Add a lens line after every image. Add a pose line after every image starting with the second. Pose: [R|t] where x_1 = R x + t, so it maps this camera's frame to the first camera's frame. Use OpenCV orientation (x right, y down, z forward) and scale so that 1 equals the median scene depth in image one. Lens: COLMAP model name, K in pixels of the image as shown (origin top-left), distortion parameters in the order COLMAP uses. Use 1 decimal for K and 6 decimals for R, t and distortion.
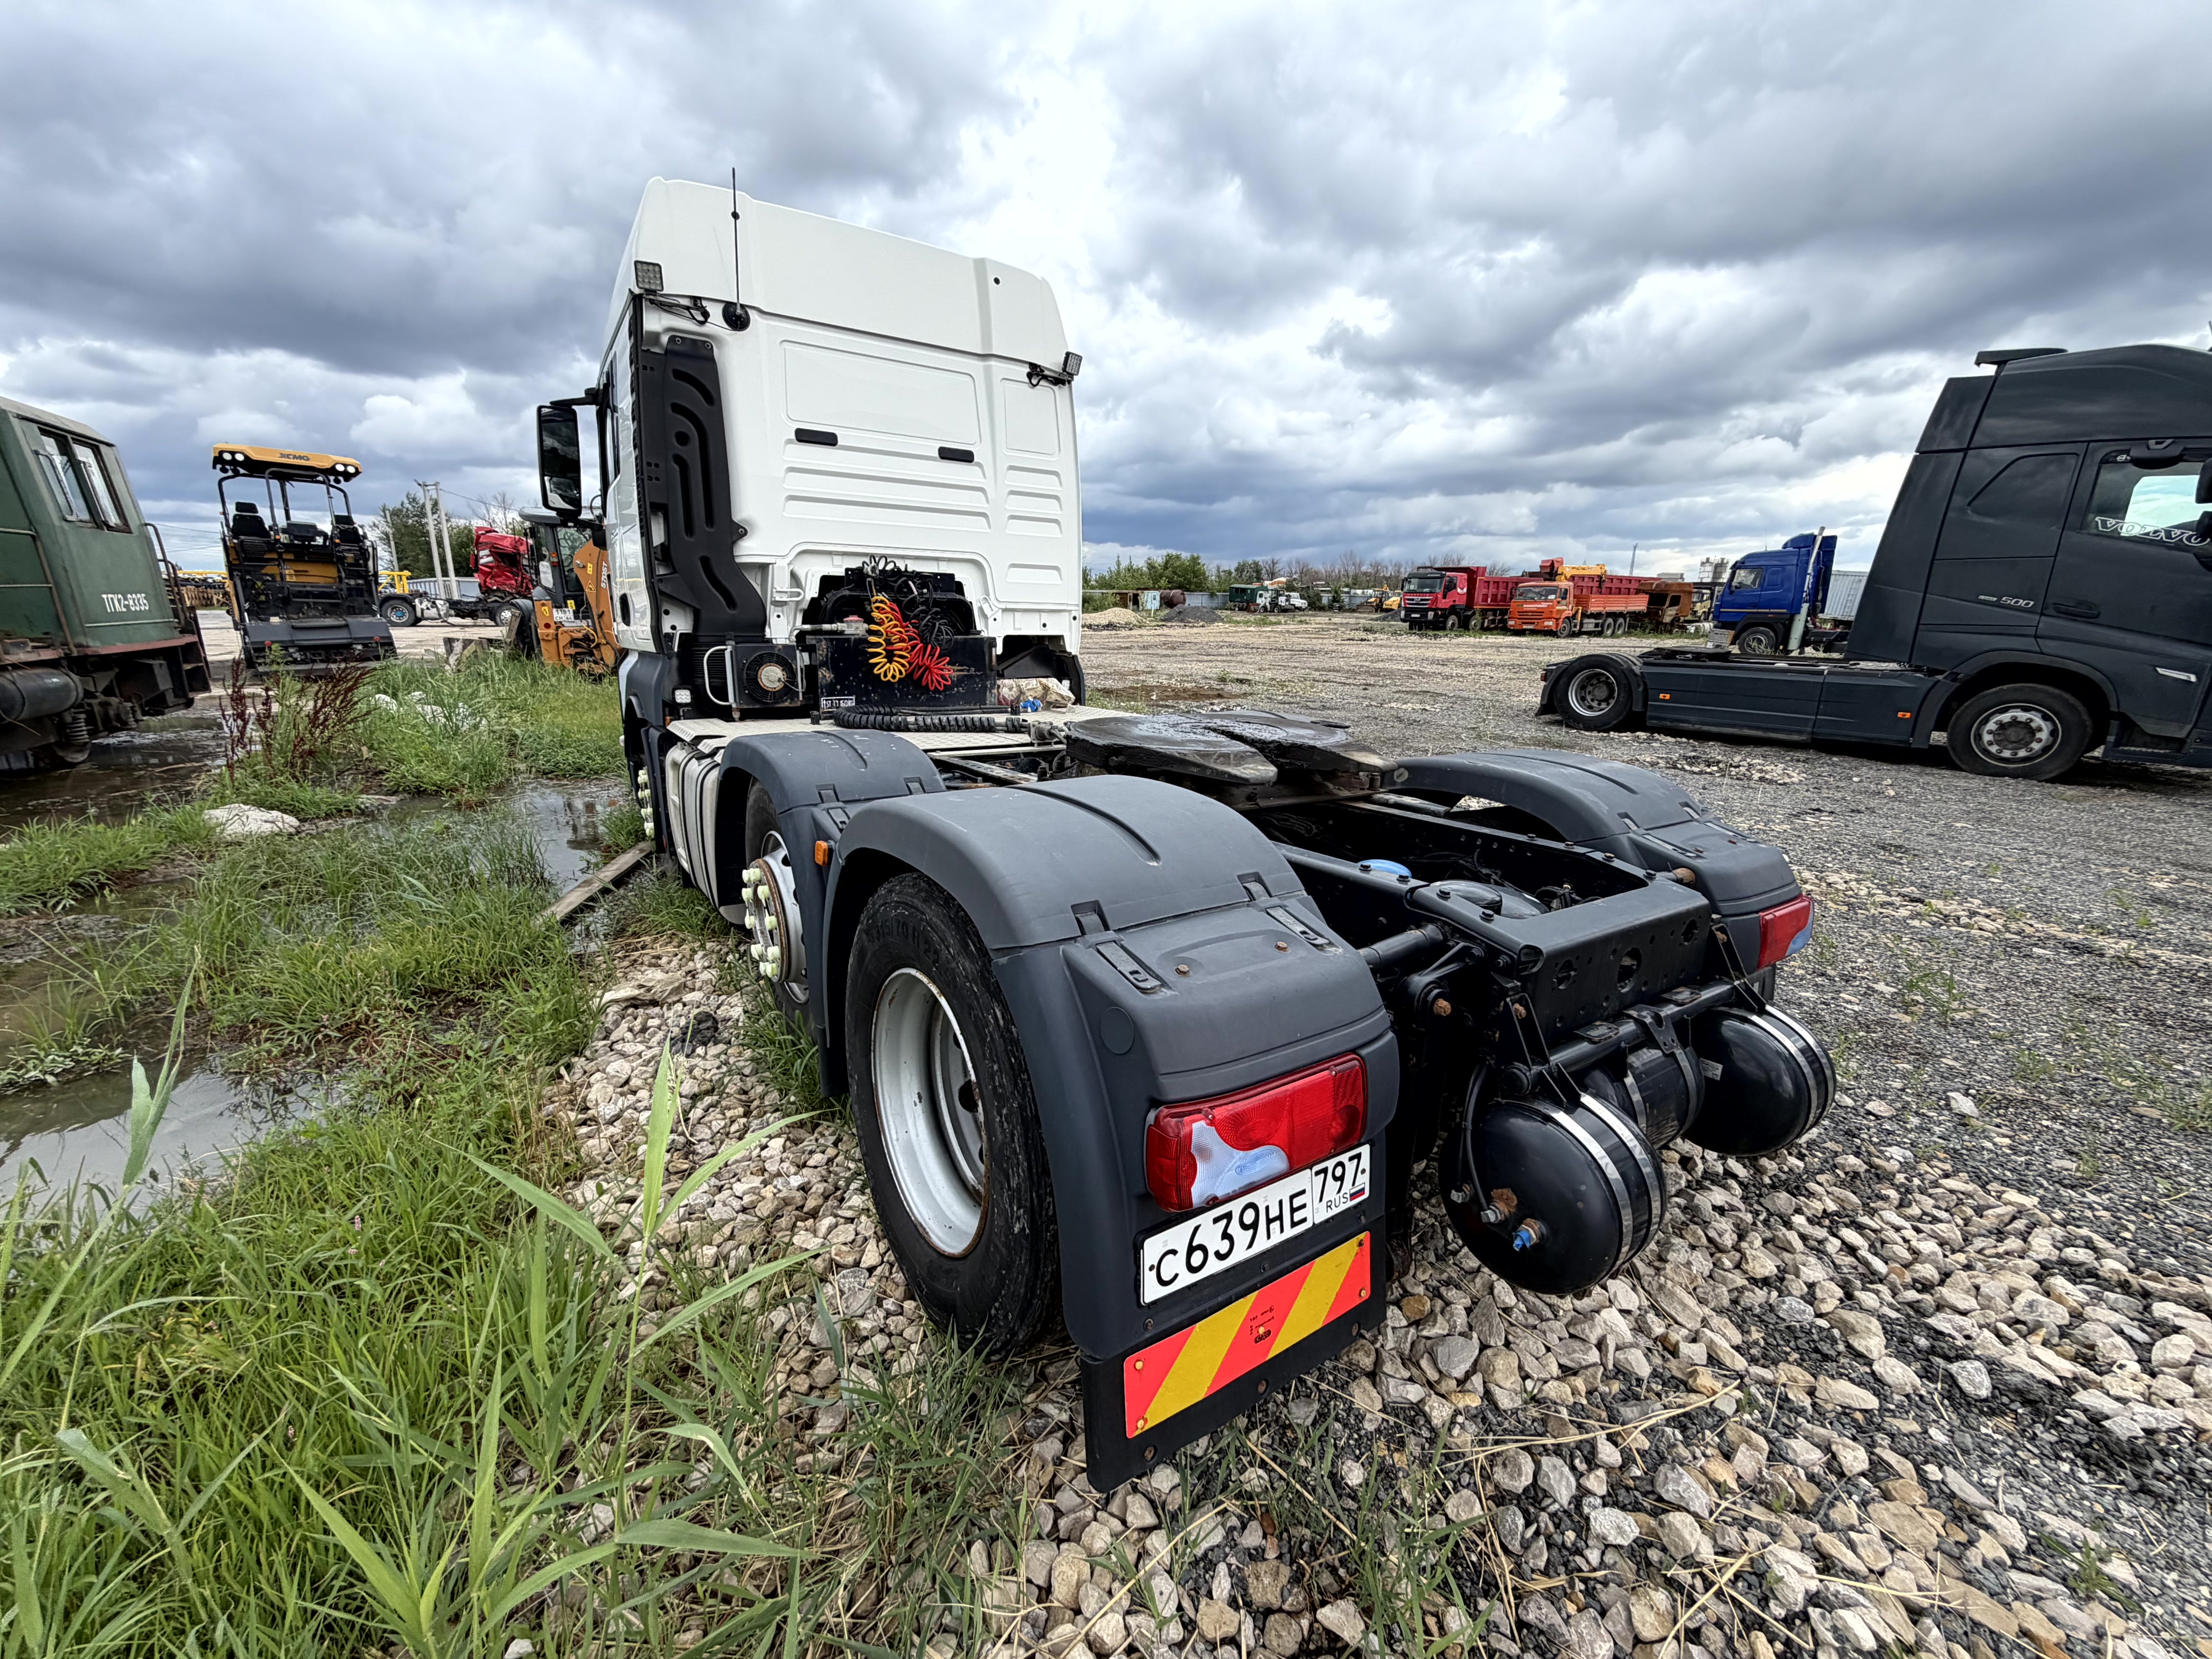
lens RADIAL K [[883.4, 0, 1106.0], [0, 883.4, 829.5], [0, 0, 1]] dist [0.001989, 0.000154]
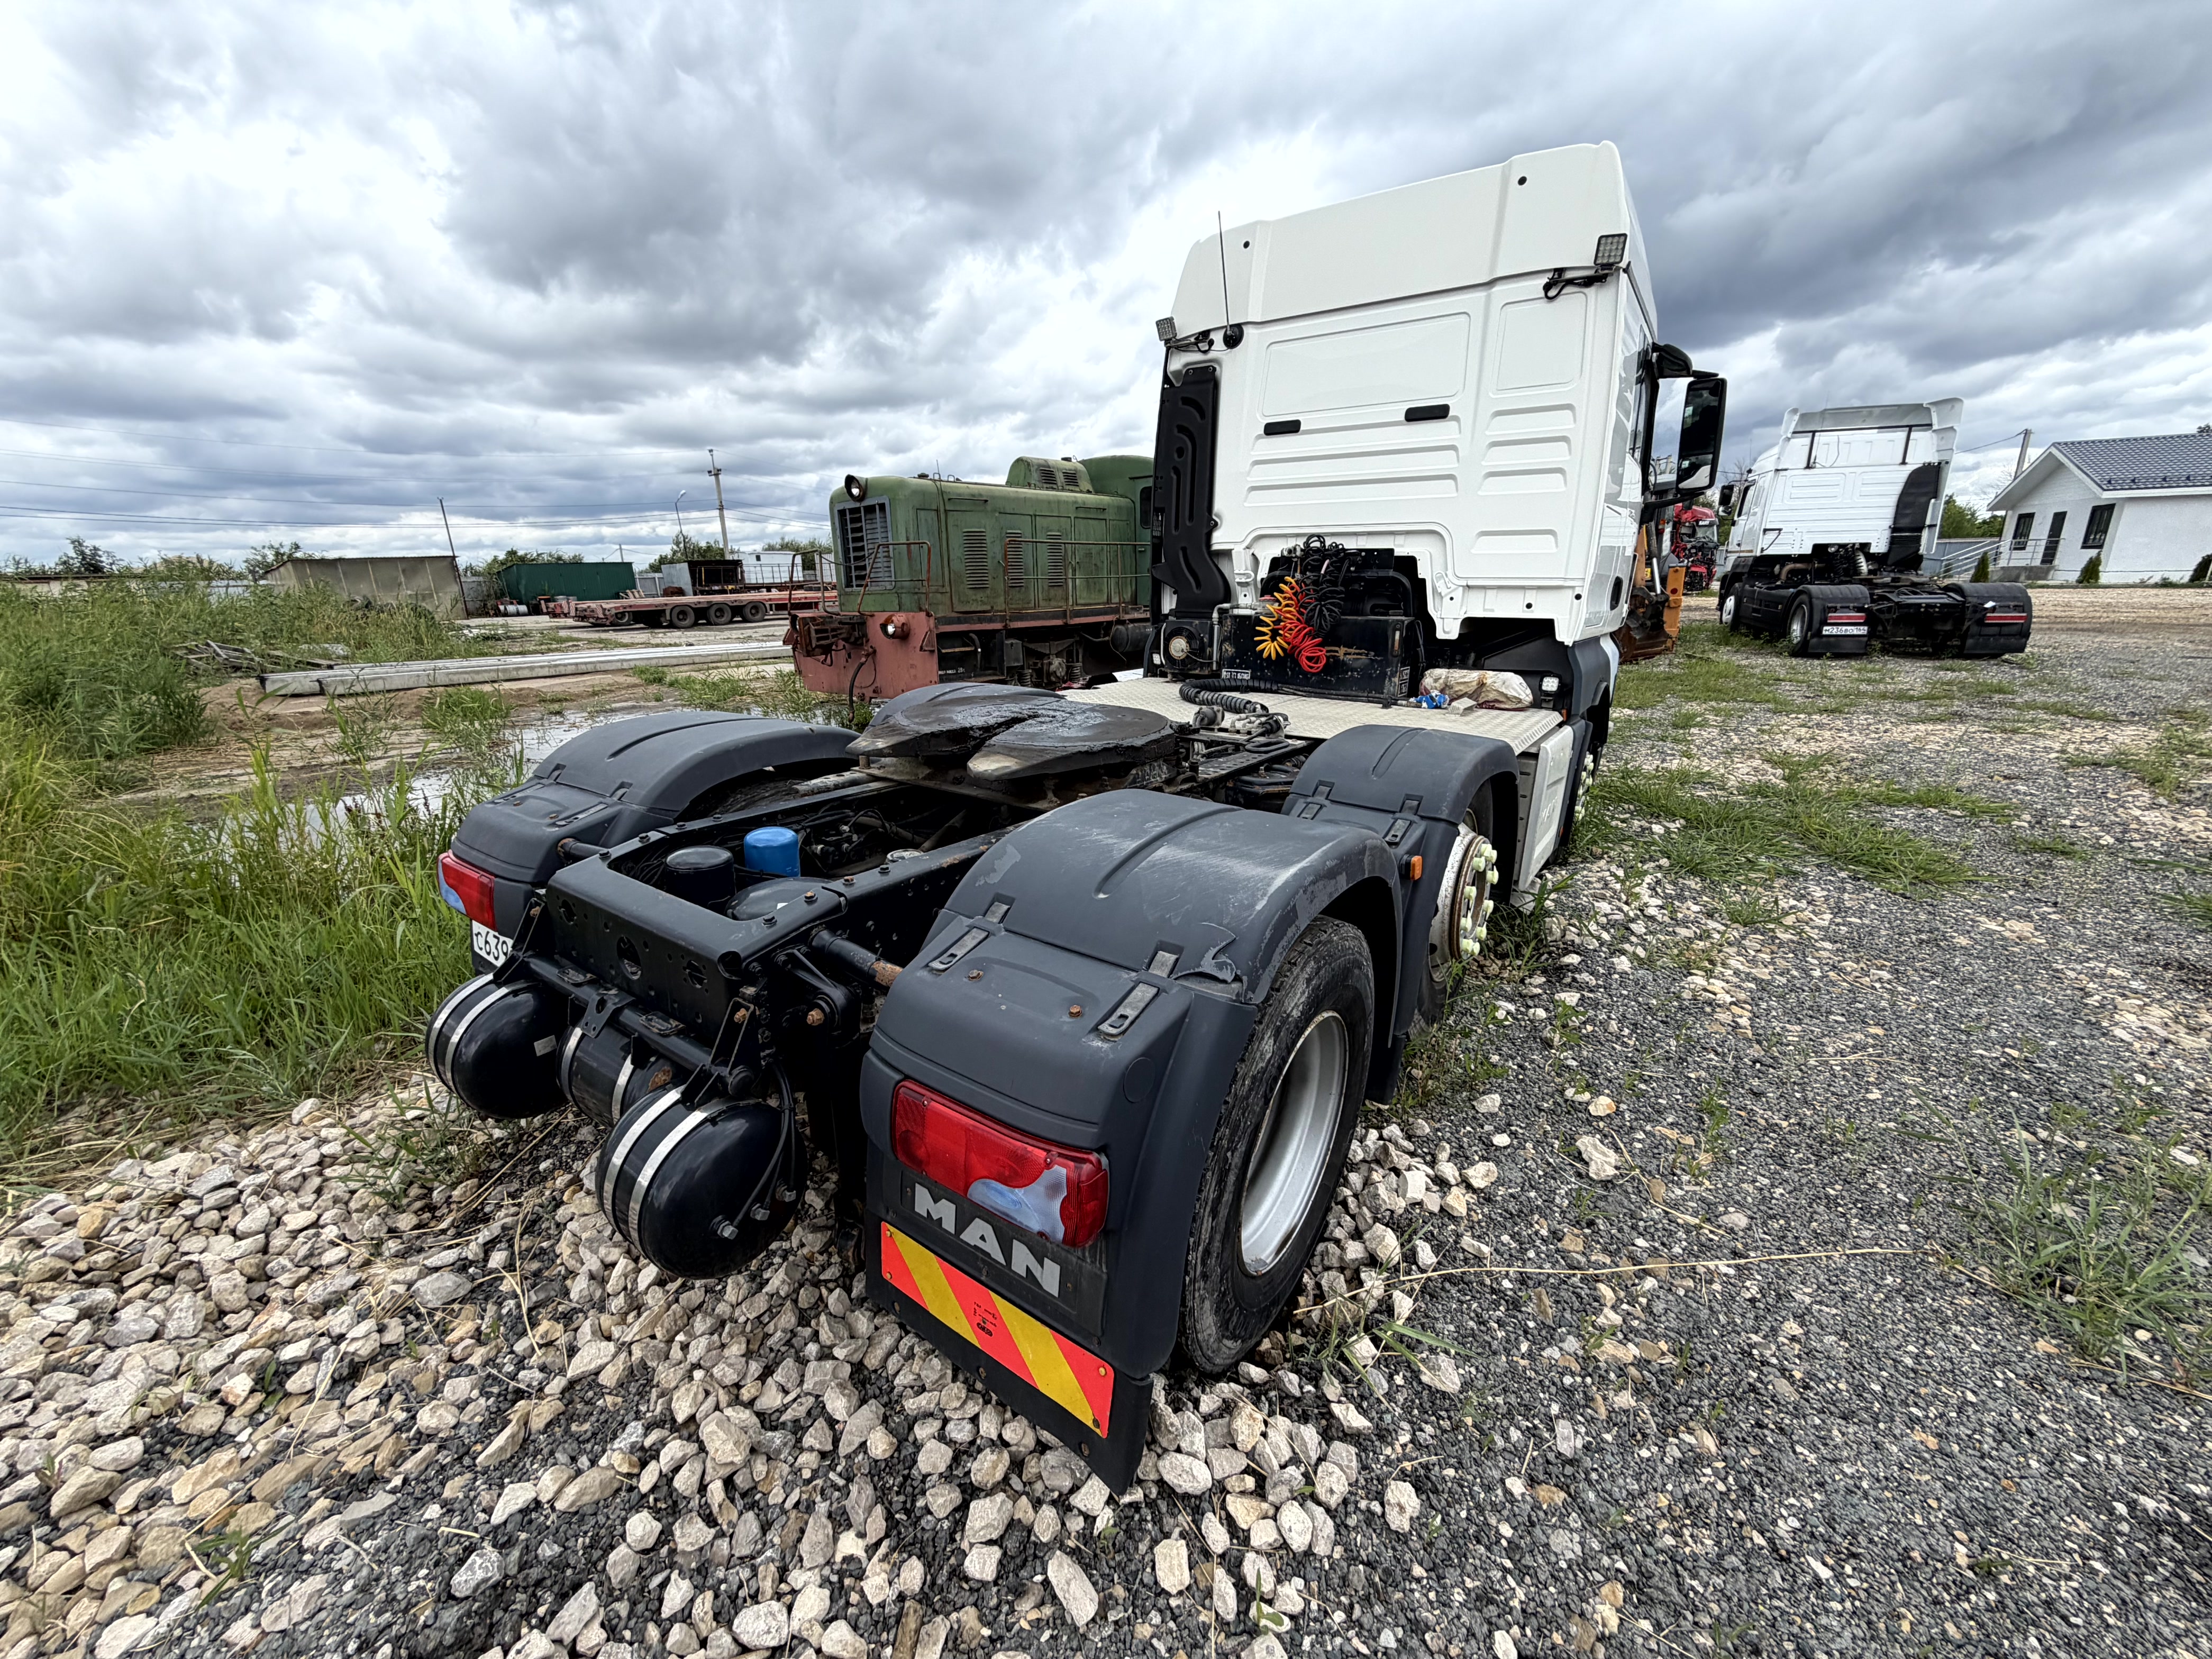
lens RADIAL K [[893.8, 0, 1106.0], [0, 893.8, 829.5], [0, 0, 1]] dist [-0.002633, -0.000197]
pose [[0.333116, 0.248755, -0.909480, 0.689050], [-0.209982, 0.959919, 0.185641, -0.127660], [0.919207, 0.129135, 0.371998, 0.448807]]
